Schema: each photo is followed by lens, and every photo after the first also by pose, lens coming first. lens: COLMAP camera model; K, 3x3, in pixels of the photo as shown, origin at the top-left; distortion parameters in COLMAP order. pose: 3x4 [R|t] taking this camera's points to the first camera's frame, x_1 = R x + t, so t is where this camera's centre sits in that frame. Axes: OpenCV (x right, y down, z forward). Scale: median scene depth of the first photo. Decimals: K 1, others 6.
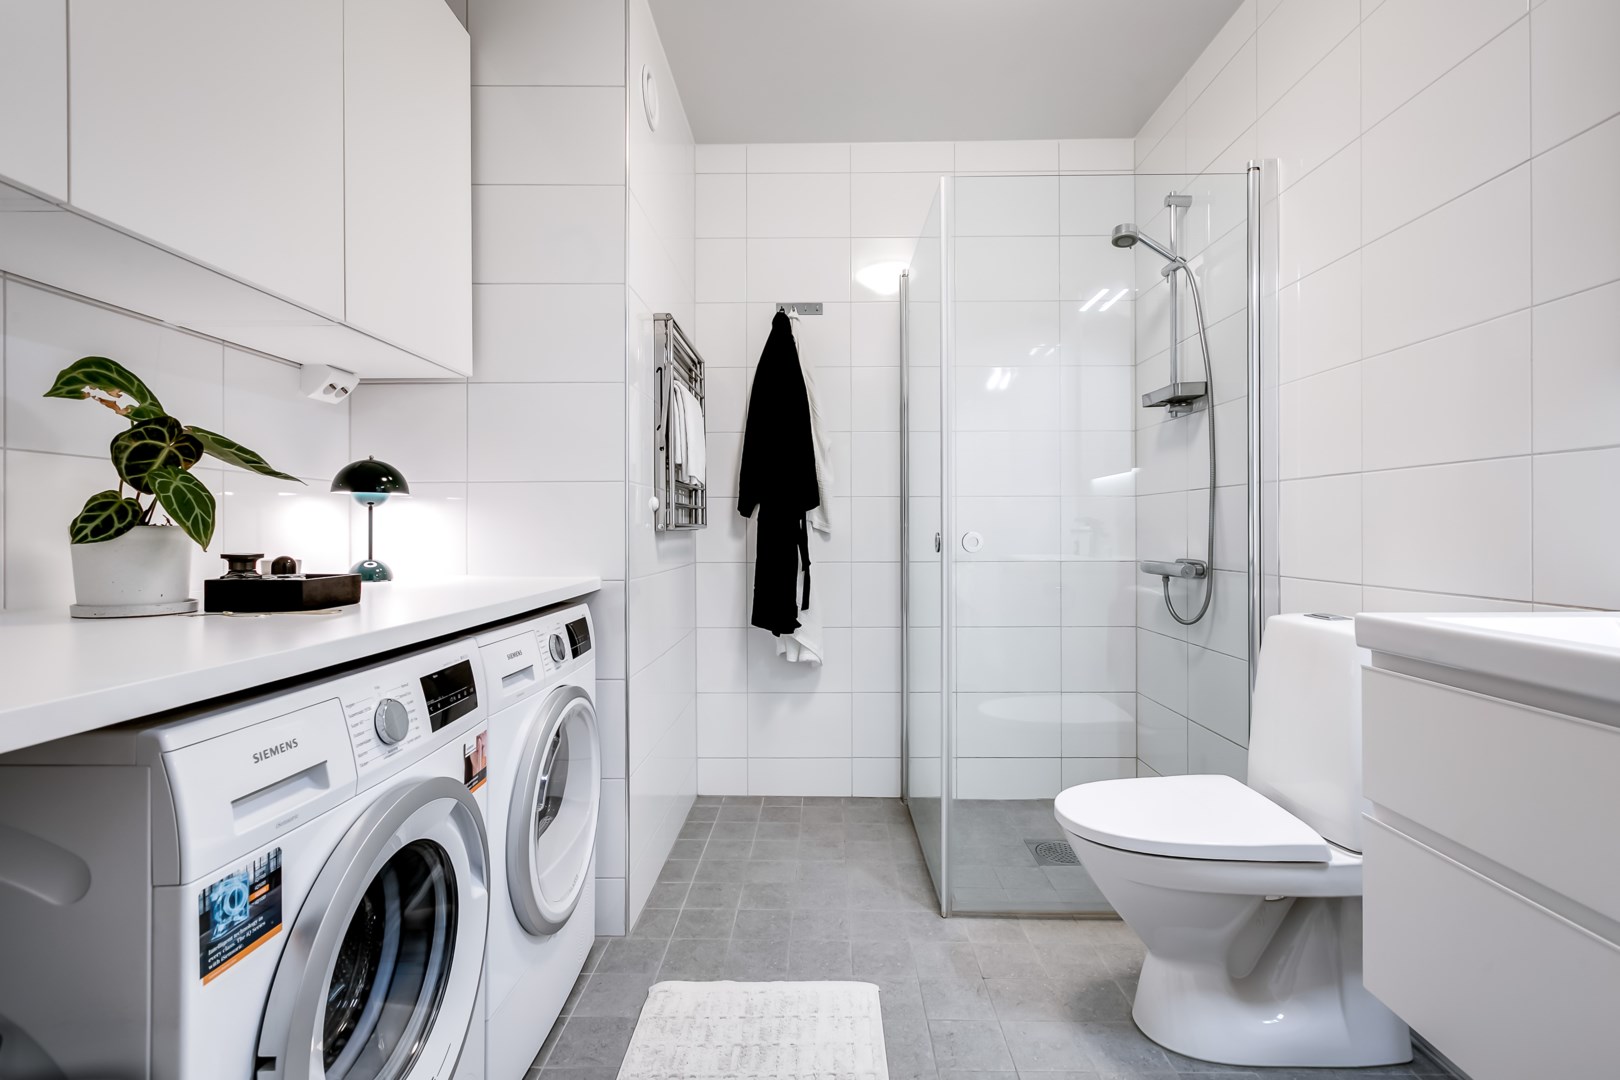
lens RADIAL K [[729.5, 0, 805.9], [0, 729.5, 532.0], [0, 0, 1]] dist [-0.002061, 0.000358]
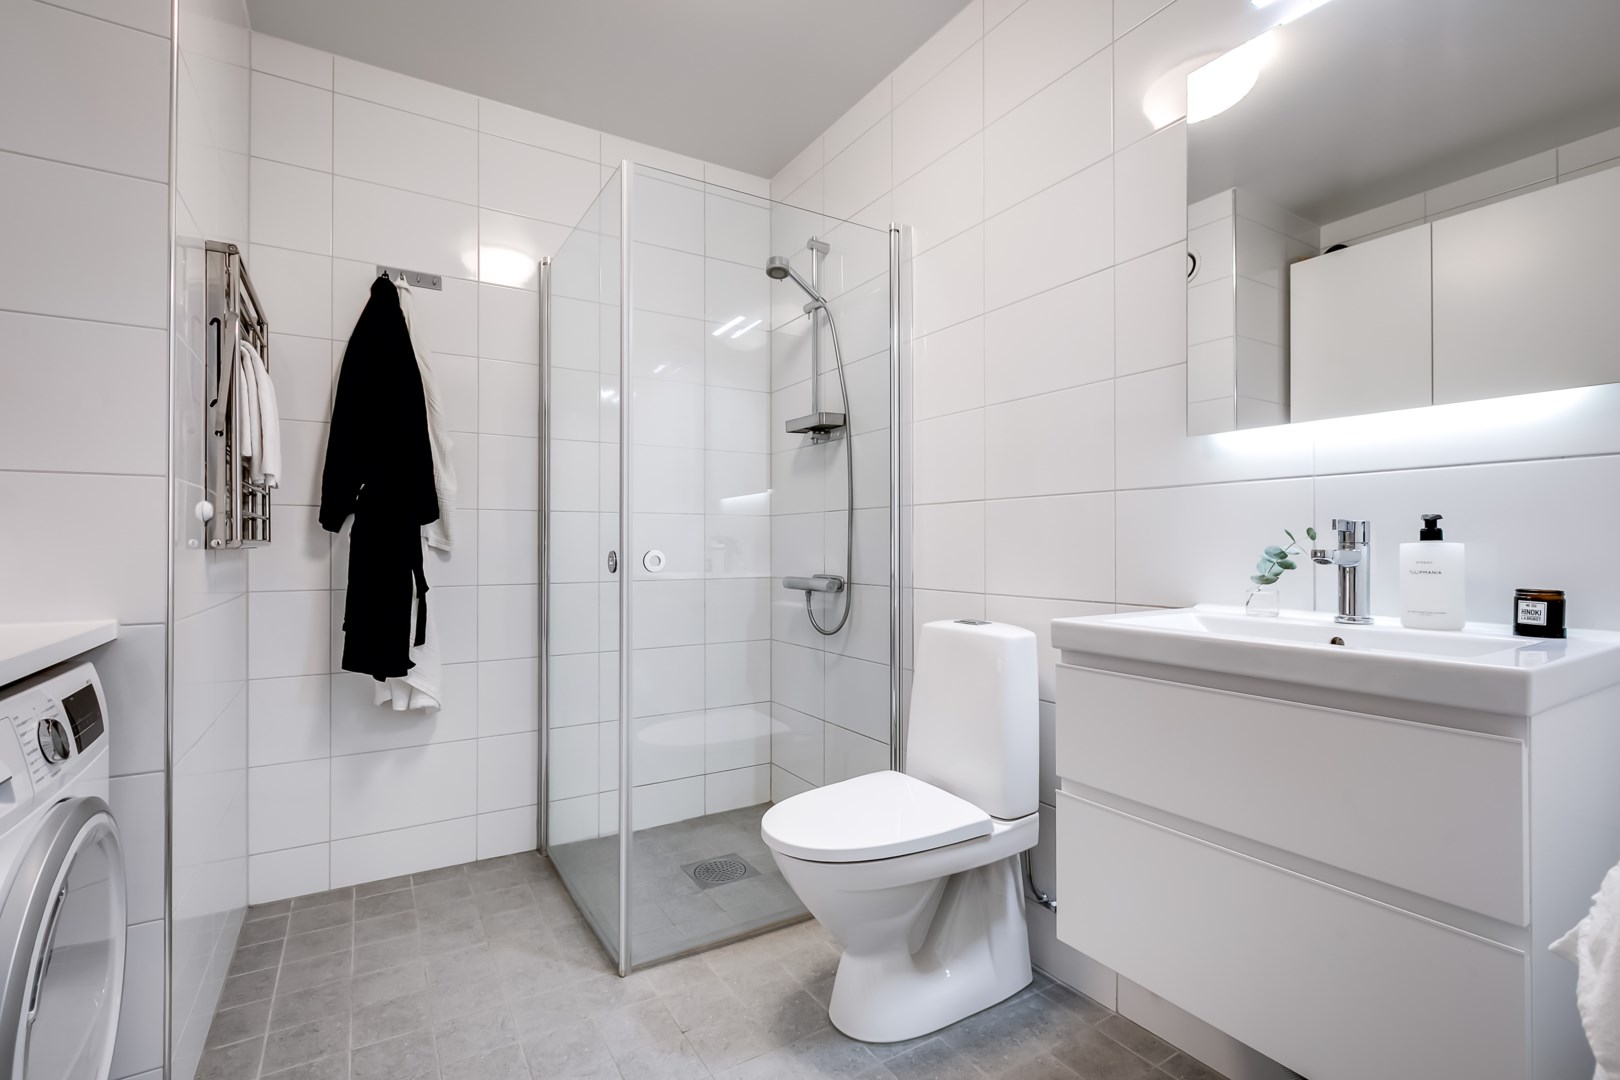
lens RADIAL K [[729.5, 0, 808.6], [0, 729.5, 543.0], [0, 0, 1]] dist [-0.002061, 0.000358]
pose [[0.846481, 0.003062, 0.532411, -0.081924], [0.001802, 0.999961, -0.008615, -0.000834], [-0.532416, 0.008252, 0.846442, 0.089402]]
